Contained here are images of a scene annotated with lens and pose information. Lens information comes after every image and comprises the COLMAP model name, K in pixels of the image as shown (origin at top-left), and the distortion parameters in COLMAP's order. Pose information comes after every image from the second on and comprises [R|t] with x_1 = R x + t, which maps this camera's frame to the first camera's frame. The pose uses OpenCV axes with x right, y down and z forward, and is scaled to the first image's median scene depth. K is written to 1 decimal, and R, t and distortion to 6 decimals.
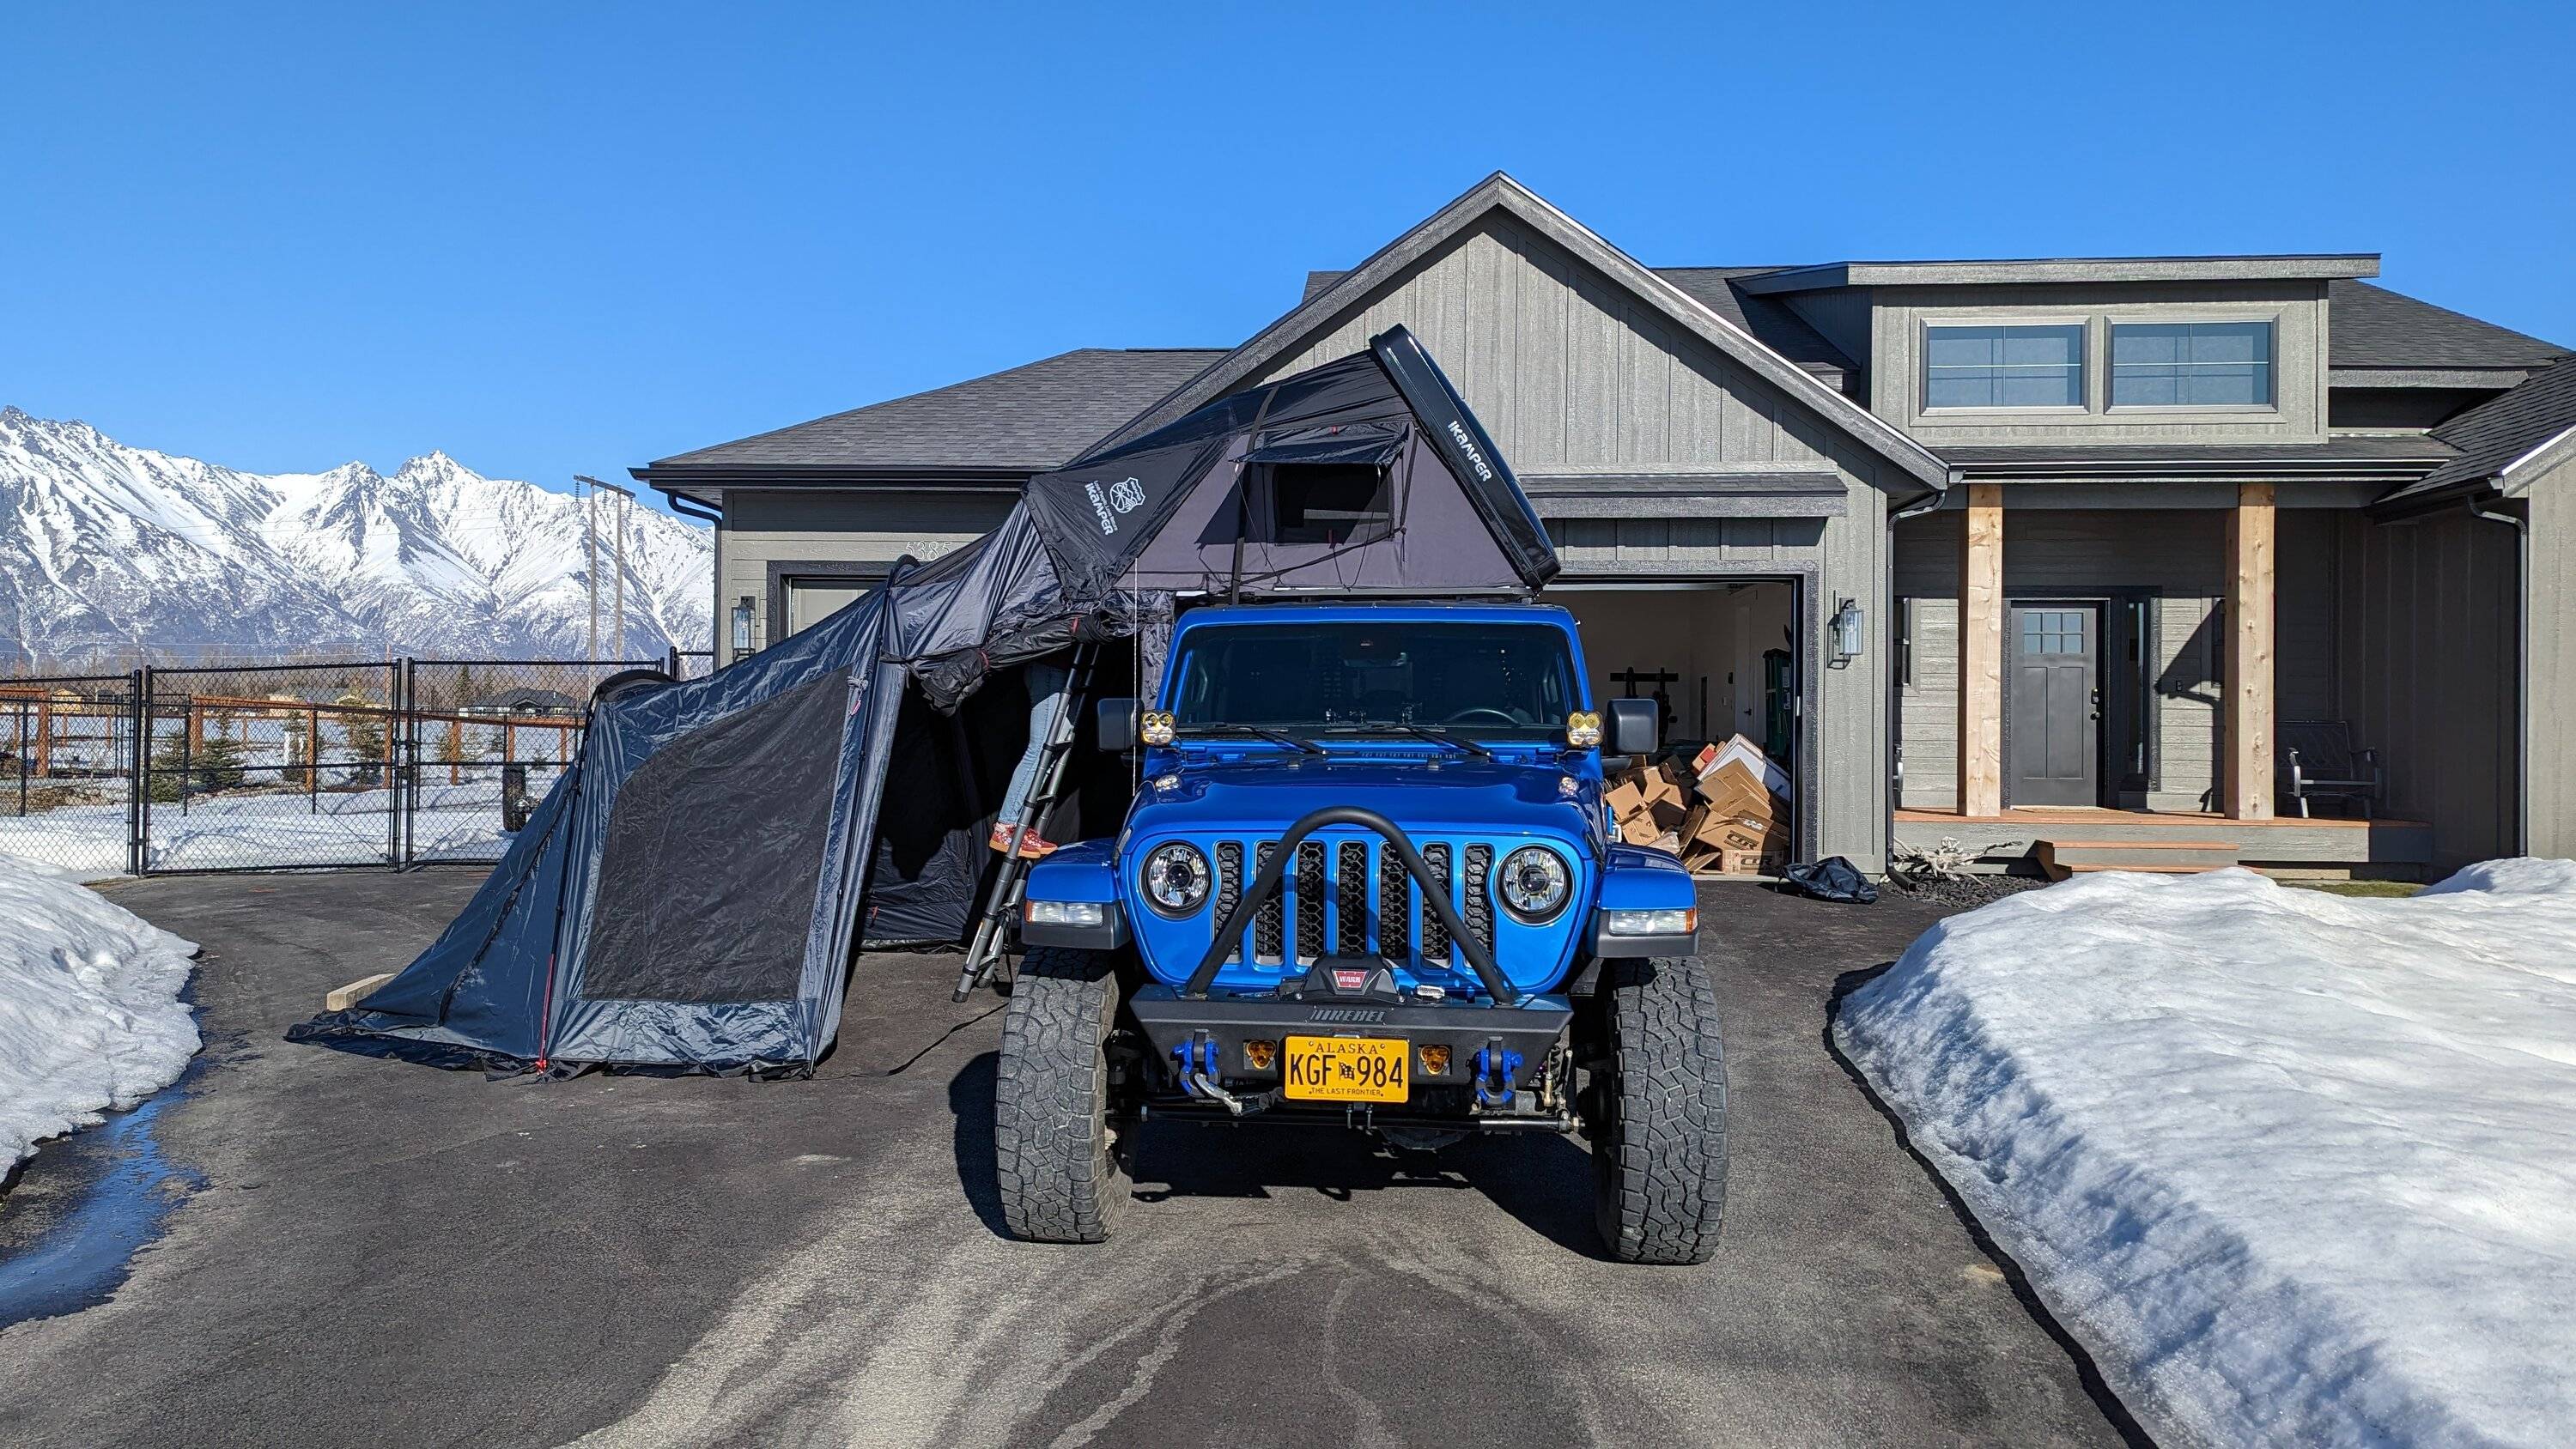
lens RADIAL K [[1836.5, 0, 1287.7], [0, 1836.5, 702.0], [0, 0, 1]] dist [0.059354, -0.053284]
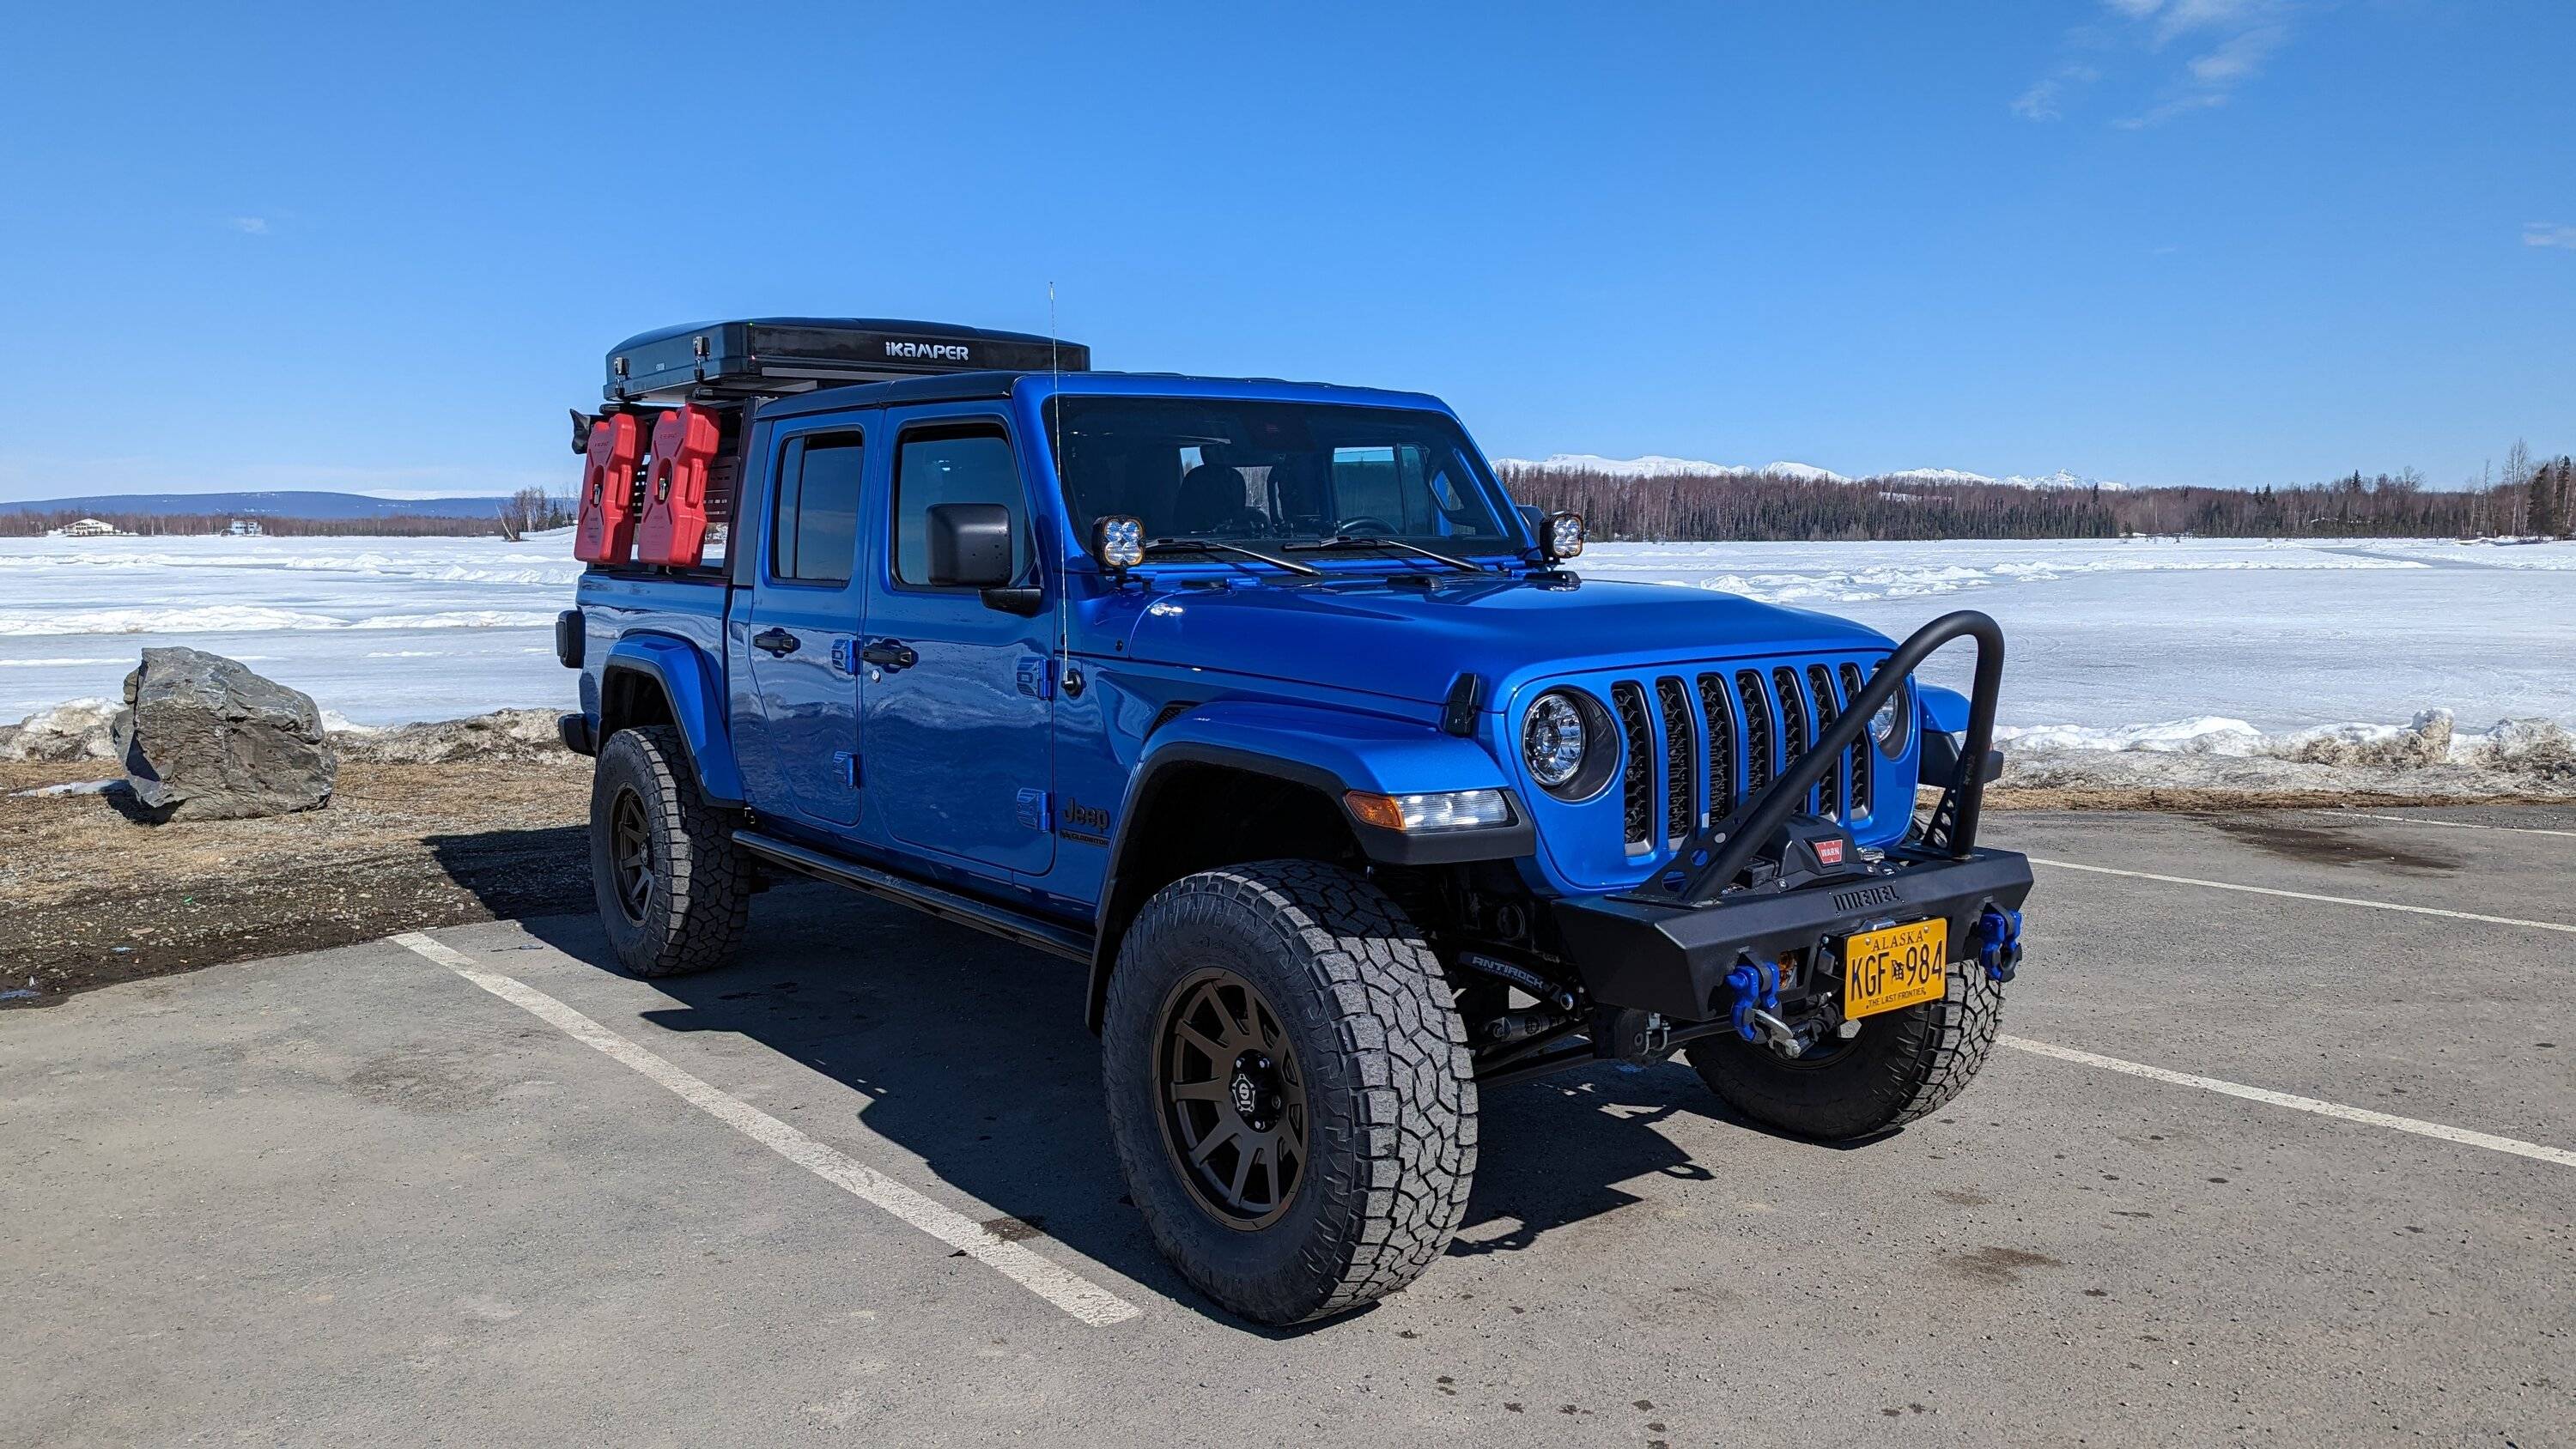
lens RADIAL K [[1836.5, 0, 1279.5], [0, 1836.5, 720.6], [0, 0, 1]] dist [0.059354, -0.053284]
pose [[0.746130, -0.075358, 0.661521, -0.639075], [0.022366, 0.995850, 0.088217, 0.027422], [-0.665424, -0.051026, 0.744720, 0.606842]]
